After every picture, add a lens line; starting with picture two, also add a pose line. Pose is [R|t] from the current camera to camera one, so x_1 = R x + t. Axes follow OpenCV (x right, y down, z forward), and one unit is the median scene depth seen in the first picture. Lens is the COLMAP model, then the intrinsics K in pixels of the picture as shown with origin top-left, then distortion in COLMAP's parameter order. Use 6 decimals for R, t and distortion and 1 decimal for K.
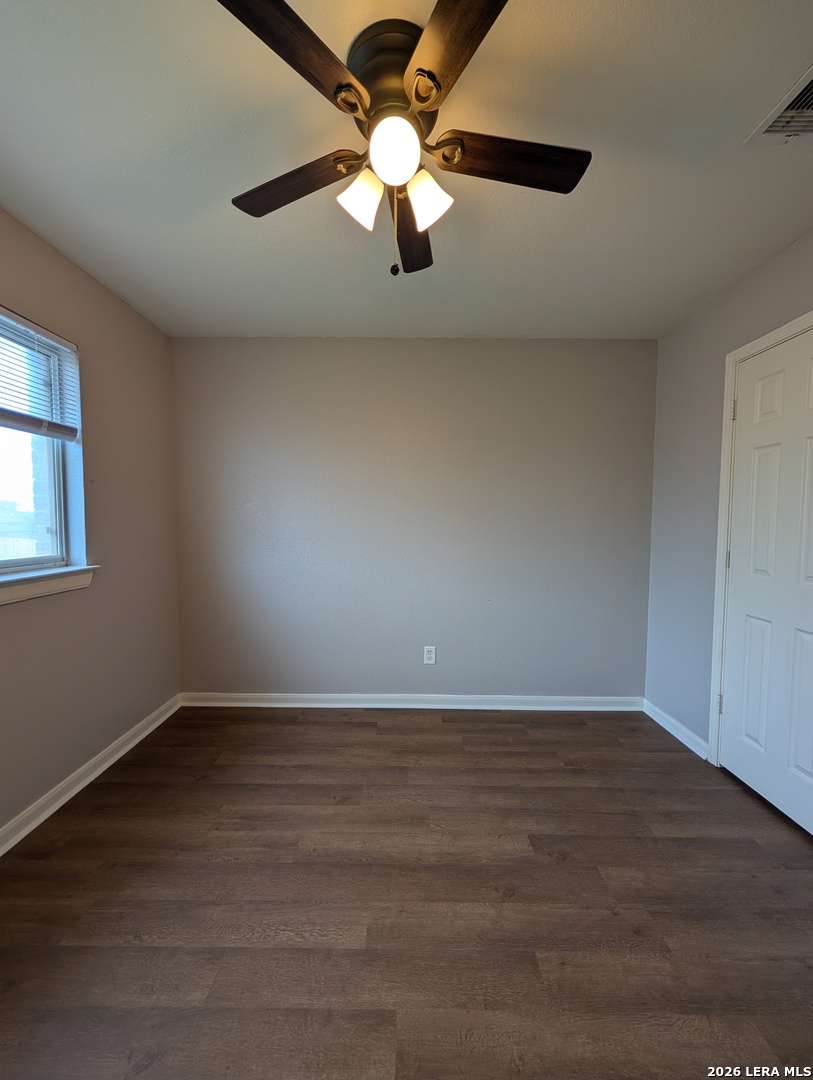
lens RADIAL K [[408.6, 0, 404.4], [0, 408.6, 543.1], [0, 0, 1]] dist [0.001588, -0.000025]
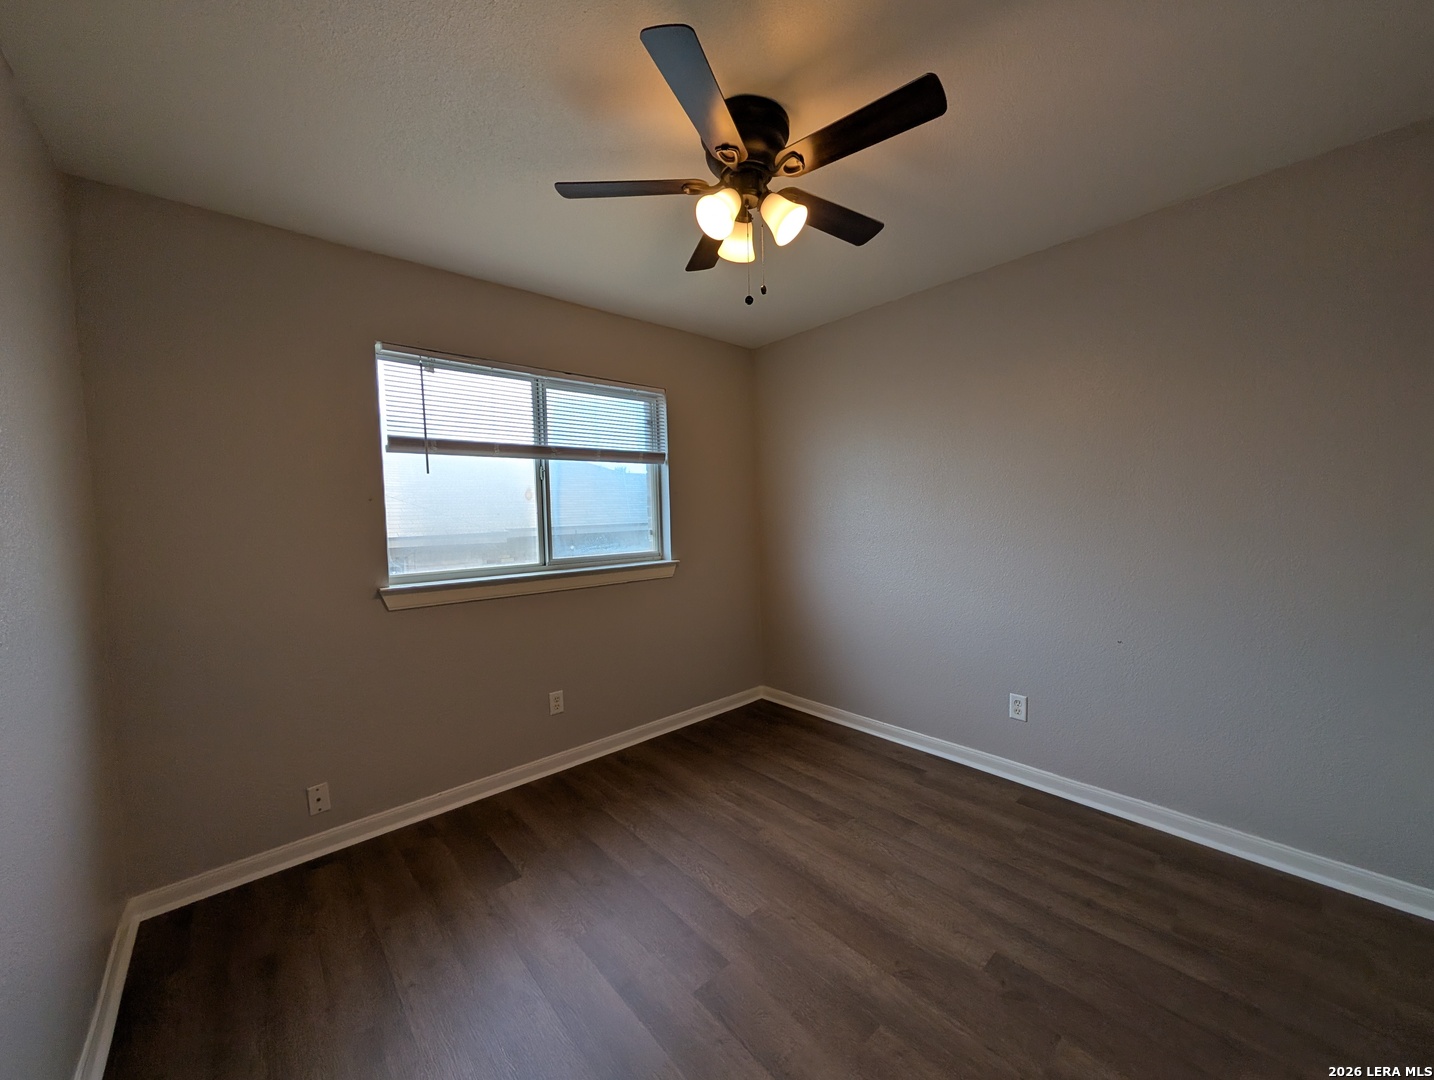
lens RADIAL K [[542.5, 0, 720.6], [0, 542.5, 541.2], [0, 0, 1]] dist [0.001588, -0.000025]
pose [[0.670297, 0.014160, -0.741958, 0.589565], [-0.012247, 0.999893, 0.008018, -0.019362], [0.741992, 0.003713, 0.670398, -0.016126]]
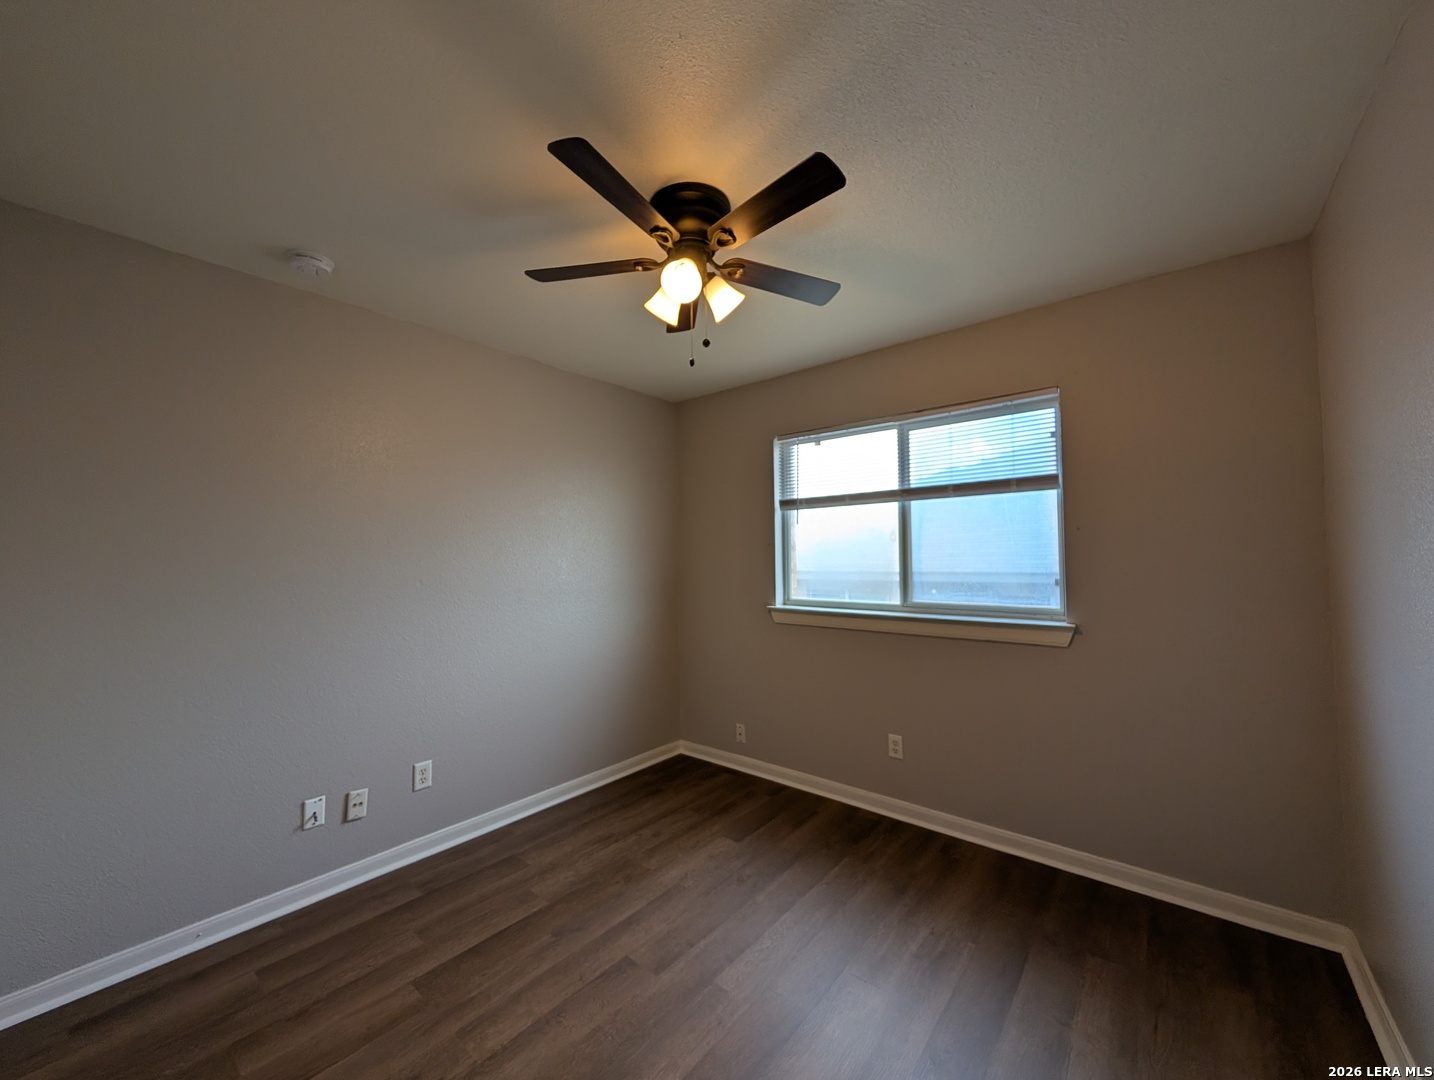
lens RADIAL K [[542.5, 0, 720.6], [0, 542.5, 541.2], [0, 0, 1]] dist [0.001588, -0.000025]
pose [[-0.631586, -0.028420, -0.774785, 0.645579], [-0.042652, 0.999088, -0.001879, -0.092836], [0.774132, 0.031860, -0.632222, 1.191707]]
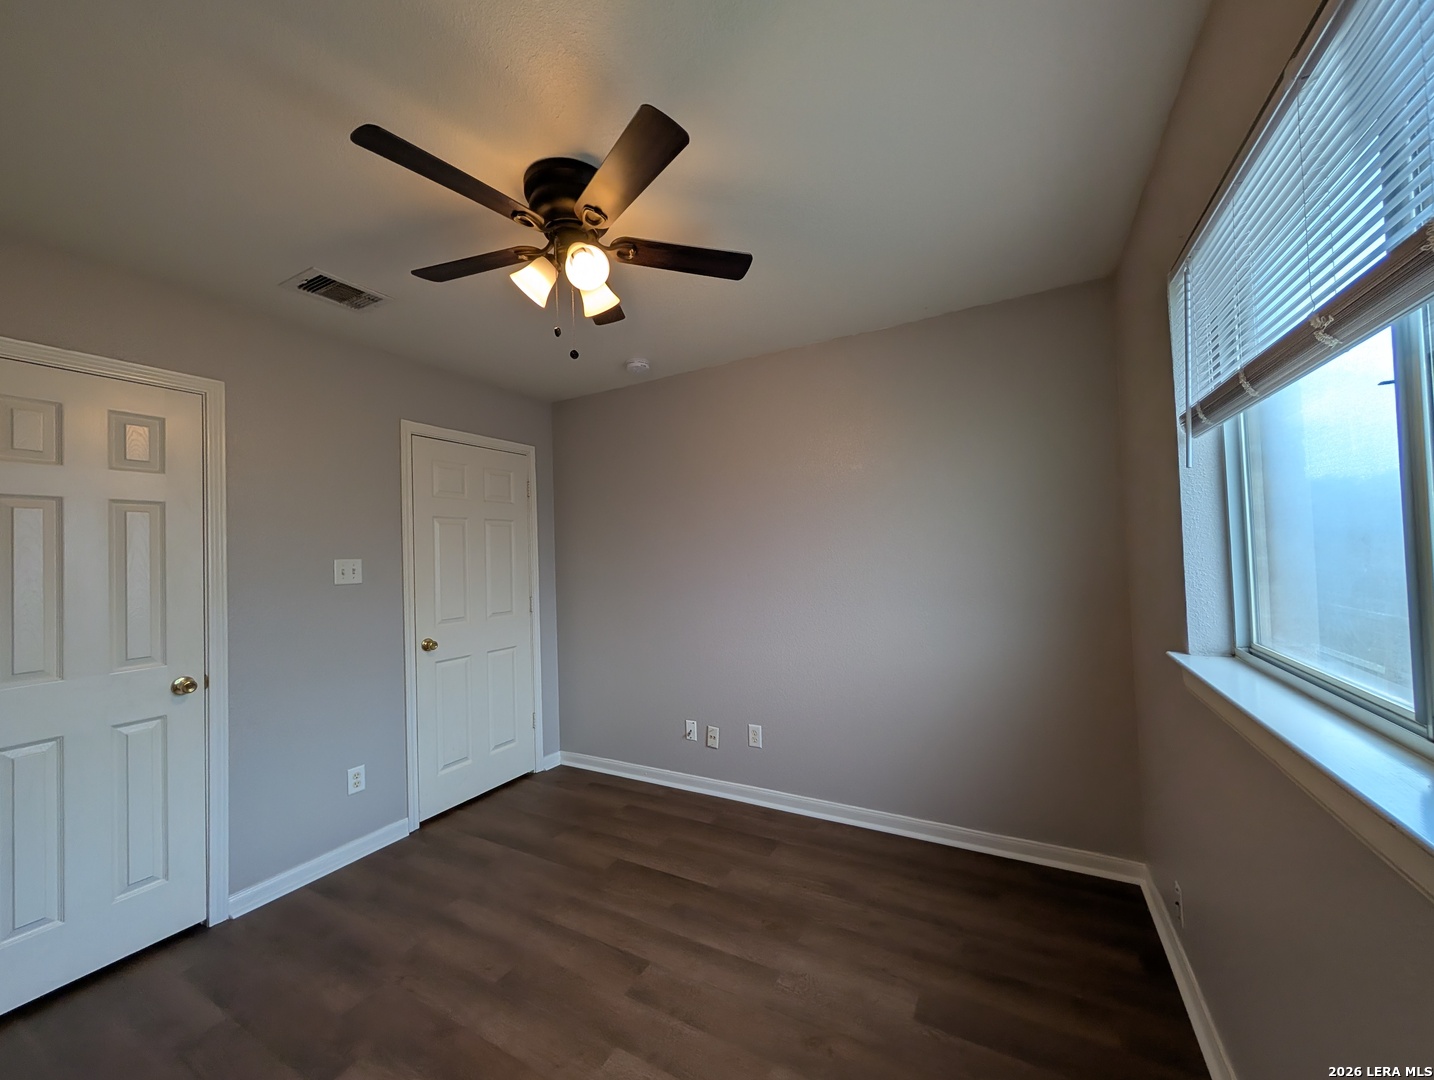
lens RADIAL K [[542.5, 0, 720.6], [0, 542.5, 541.2], [0, 0, 1]] dist [0.001588, -0.000025]
pose [[-0.881186, 0.033914, 0.471552, -0.589975], [0.055642, 0.997931, 0.032206, -0.117144], [-0.469484, 0.054618, -0.881250, 1.221198]]
